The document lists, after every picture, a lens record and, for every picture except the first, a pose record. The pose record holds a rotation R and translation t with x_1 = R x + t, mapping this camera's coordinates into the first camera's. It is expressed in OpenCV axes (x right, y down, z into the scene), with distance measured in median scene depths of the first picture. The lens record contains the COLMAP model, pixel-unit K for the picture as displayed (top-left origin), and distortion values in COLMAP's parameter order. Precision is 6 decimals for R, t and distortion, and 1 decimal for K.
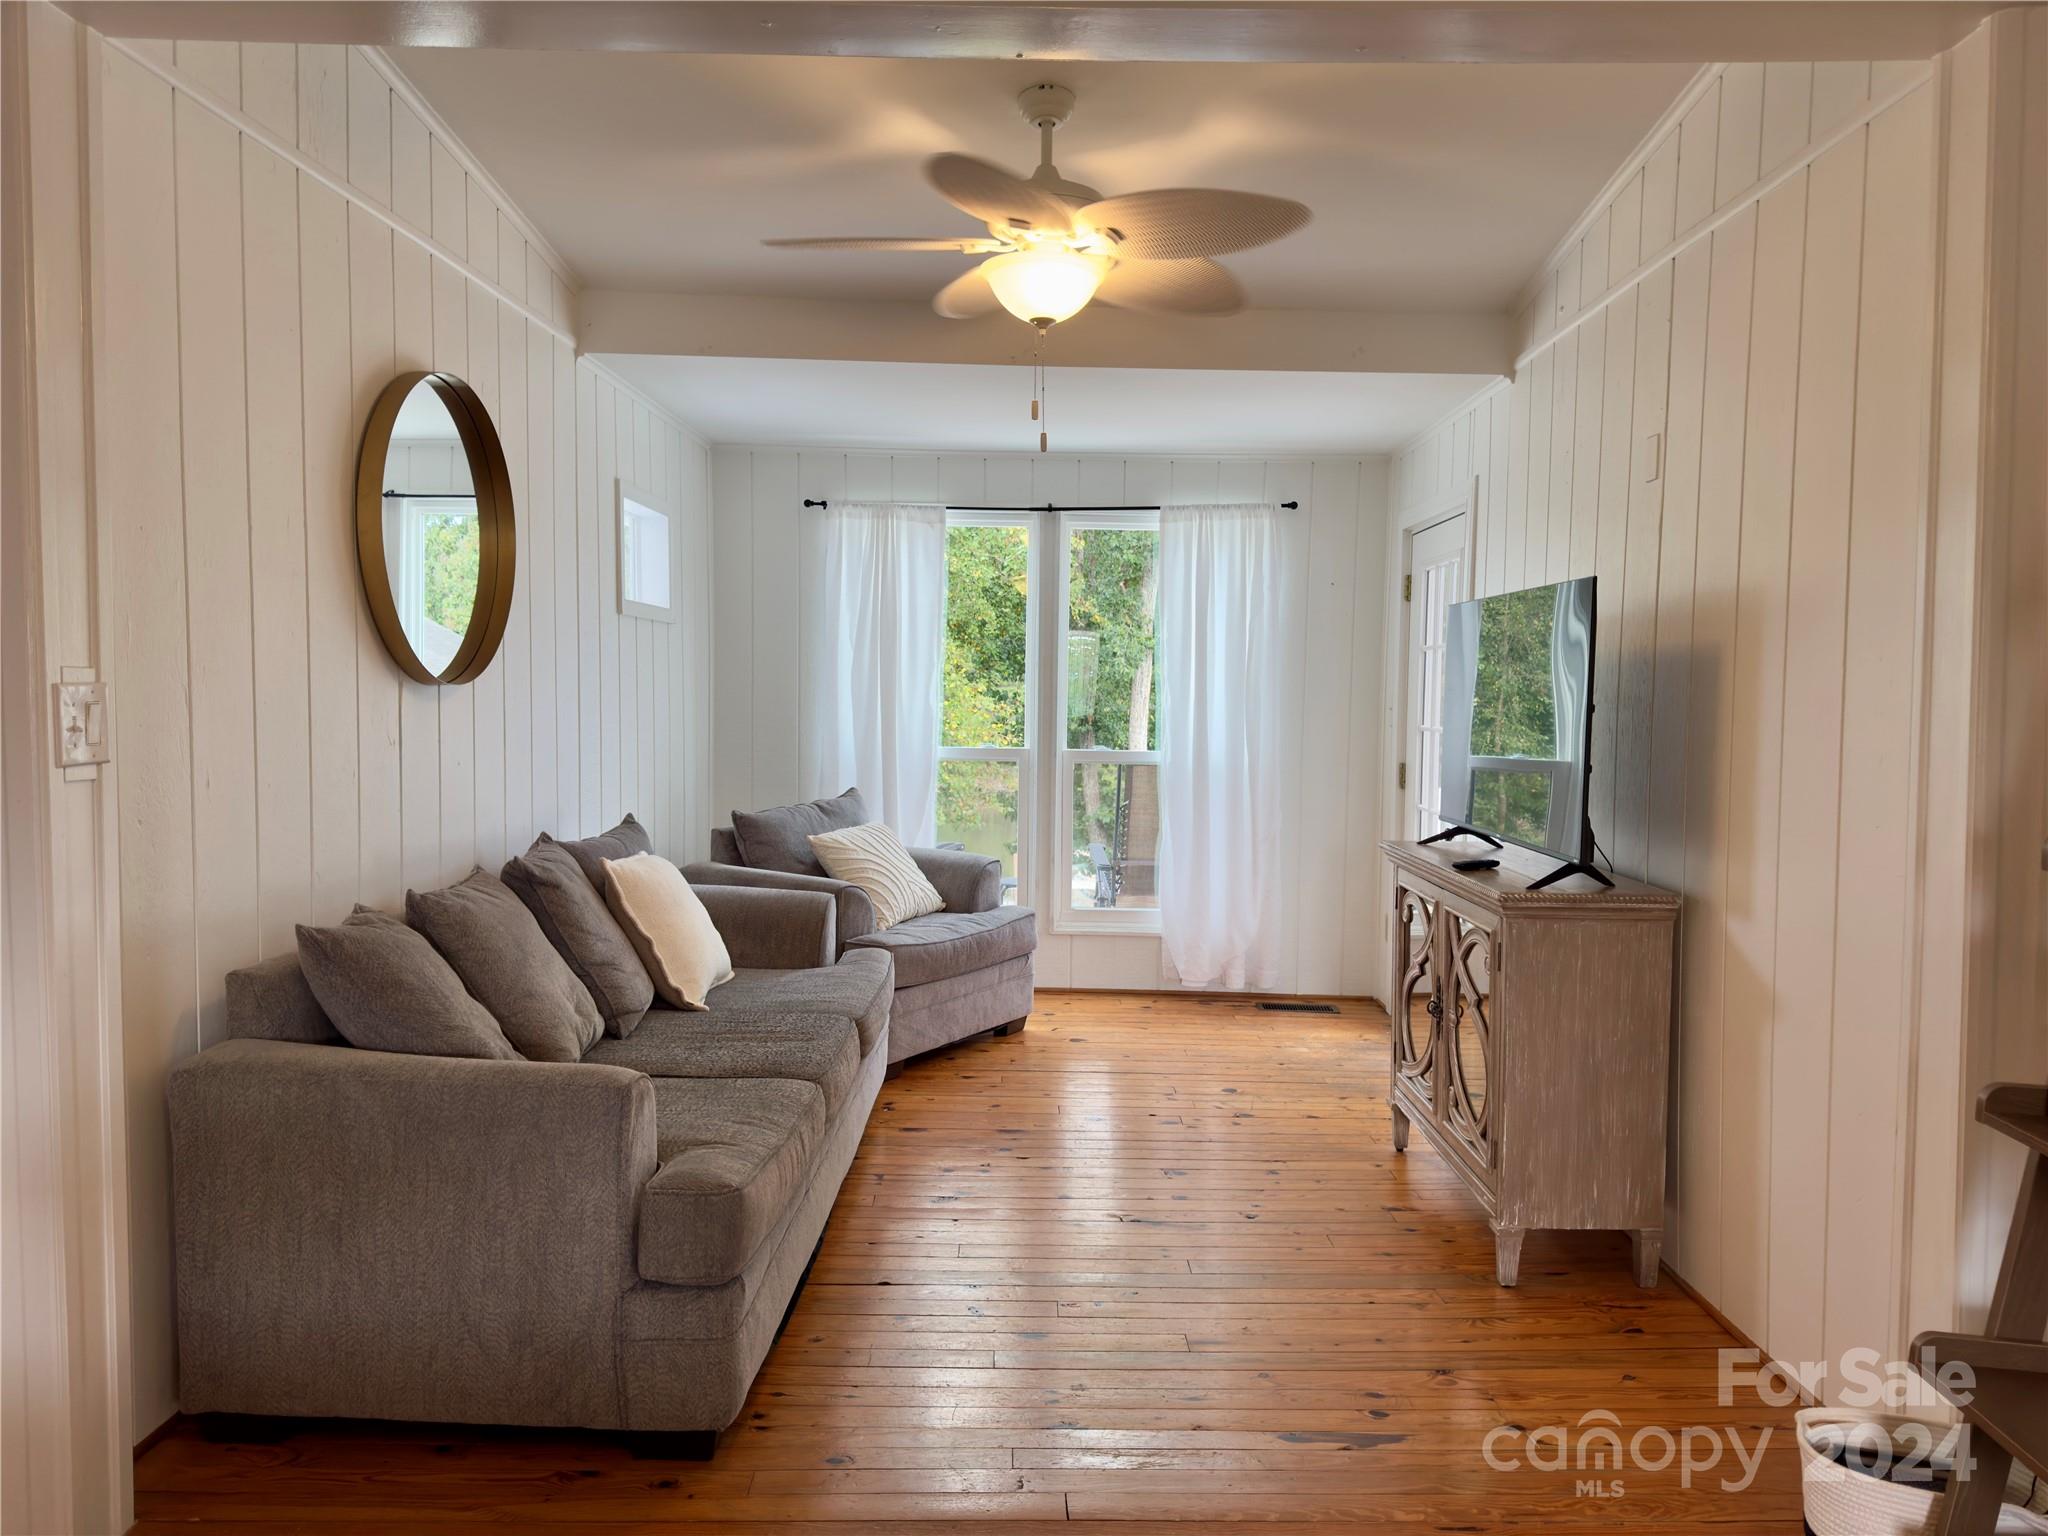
lens RADIAL K [[1414.6, 0, 1024.0], [0, 1414.6, 768.0], [0, 0, 1]] dist [0.105382, -0.172957]
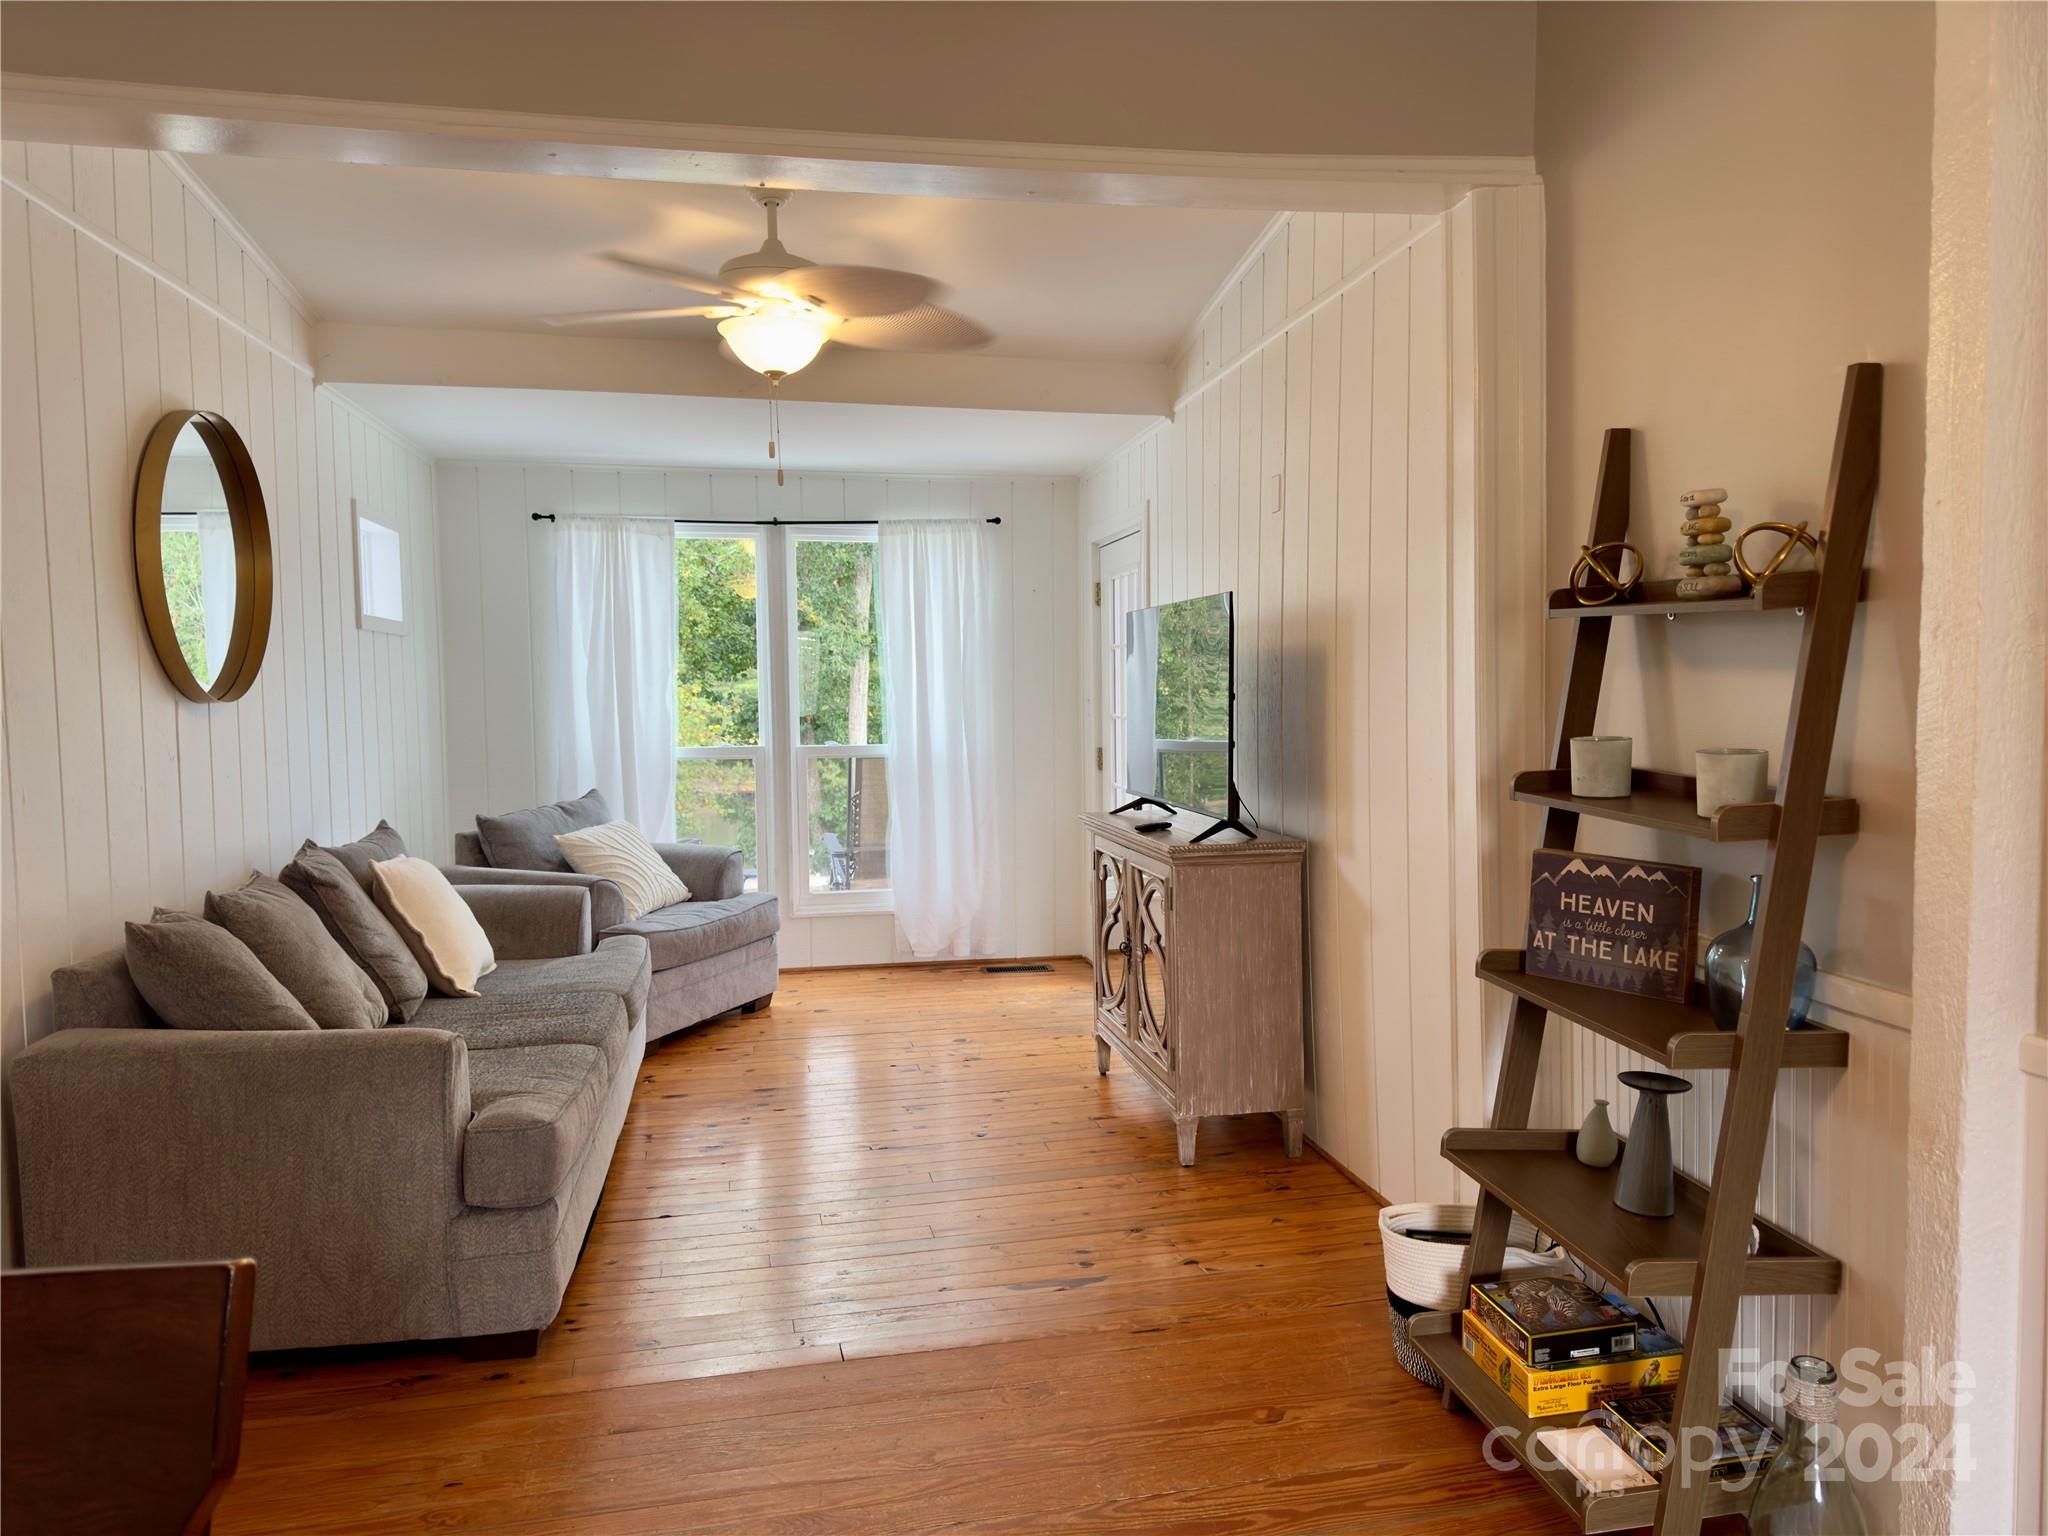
lens RADIAL K [[1414.6, 0, 1024.0], [0, 1414.6, 768.0], [0, 0, 1]] dist [0.105382, -0.172957]
pose [[0.979884, -0.037300, 0.196049, -0.023709], [0.036812, 0.999303, 0.006133, 0.005522], [-0.196141, 0.001207, 0.980575, -0.146280]]
